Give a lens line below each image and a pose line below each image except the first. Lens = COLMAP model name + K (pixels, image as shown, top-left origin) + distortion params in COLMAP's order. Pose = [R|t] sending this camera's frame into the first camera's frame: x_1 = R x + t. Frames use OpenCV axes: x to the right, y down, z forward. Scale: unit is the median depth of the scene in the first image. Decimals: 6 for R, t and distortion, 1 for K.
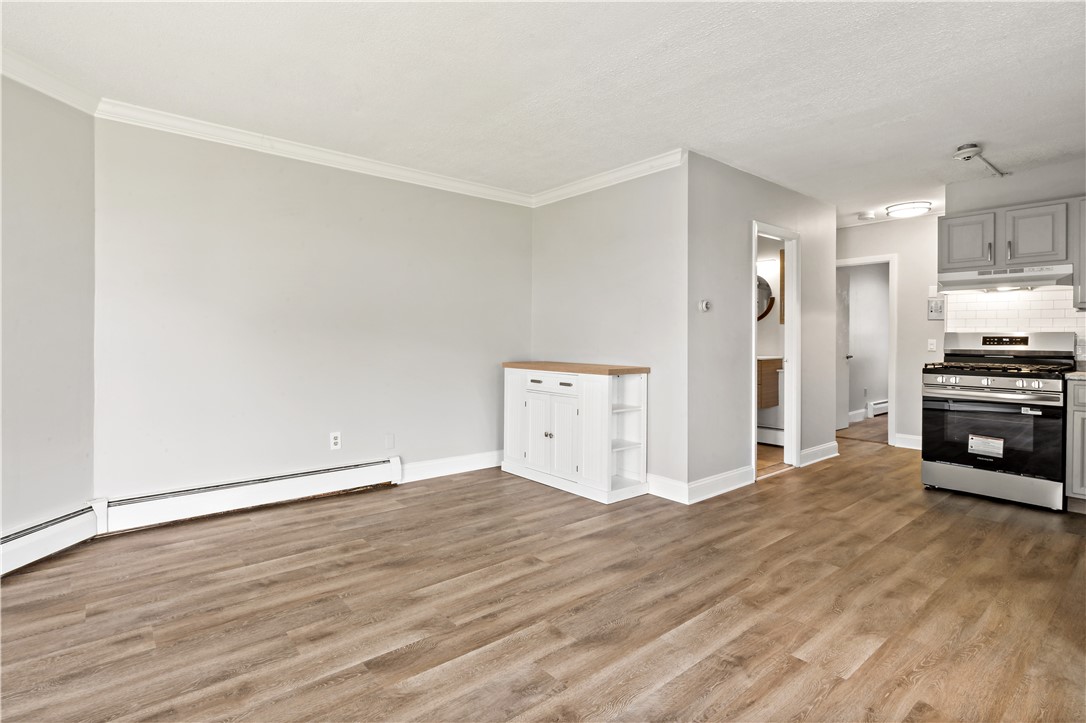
lens RADIAL K [[518.5, 0, 543.5], [0, 518.5, 351.5], [0, 0, 1]] dist [-0.003512, 0.000558]
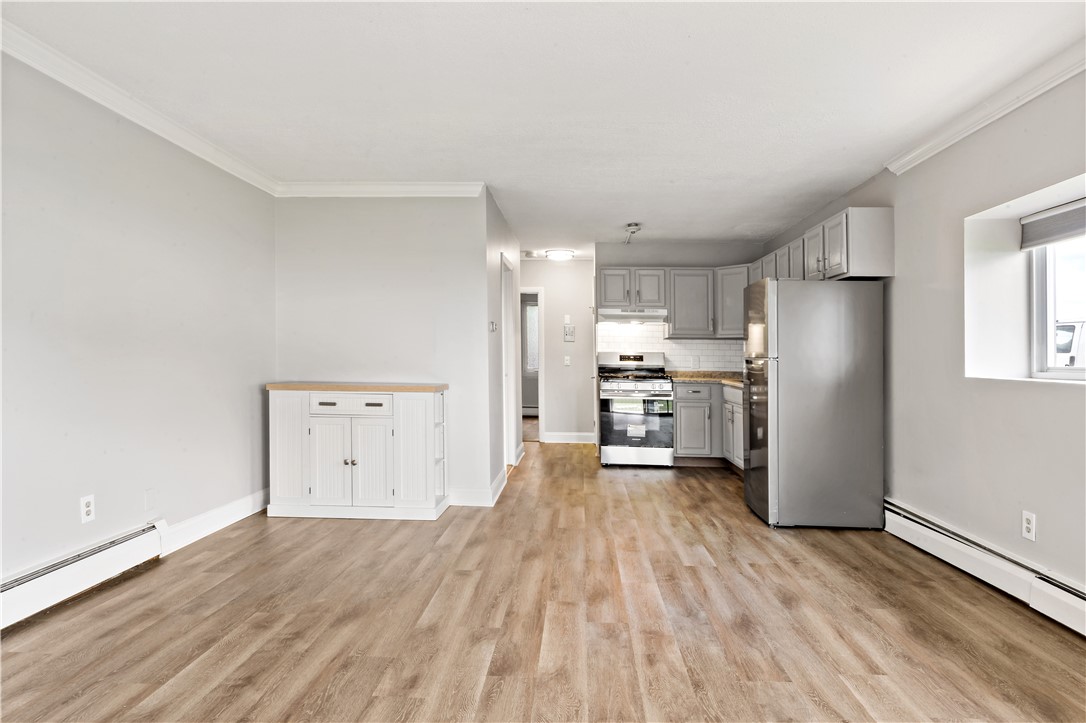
lens RADIAL K [[591.1, 0, 543.9], [0, 591.1, 363.1], [0, 0, 1]] dist [-0.003215, 0.002587]
pose [[0.678660, -0.005027, 0.734436, -0.702598], [0.011045, 0.999933, -0.003363, -0.005256], [-0.734370, 0.010394, 0.678670, 0.076798]]
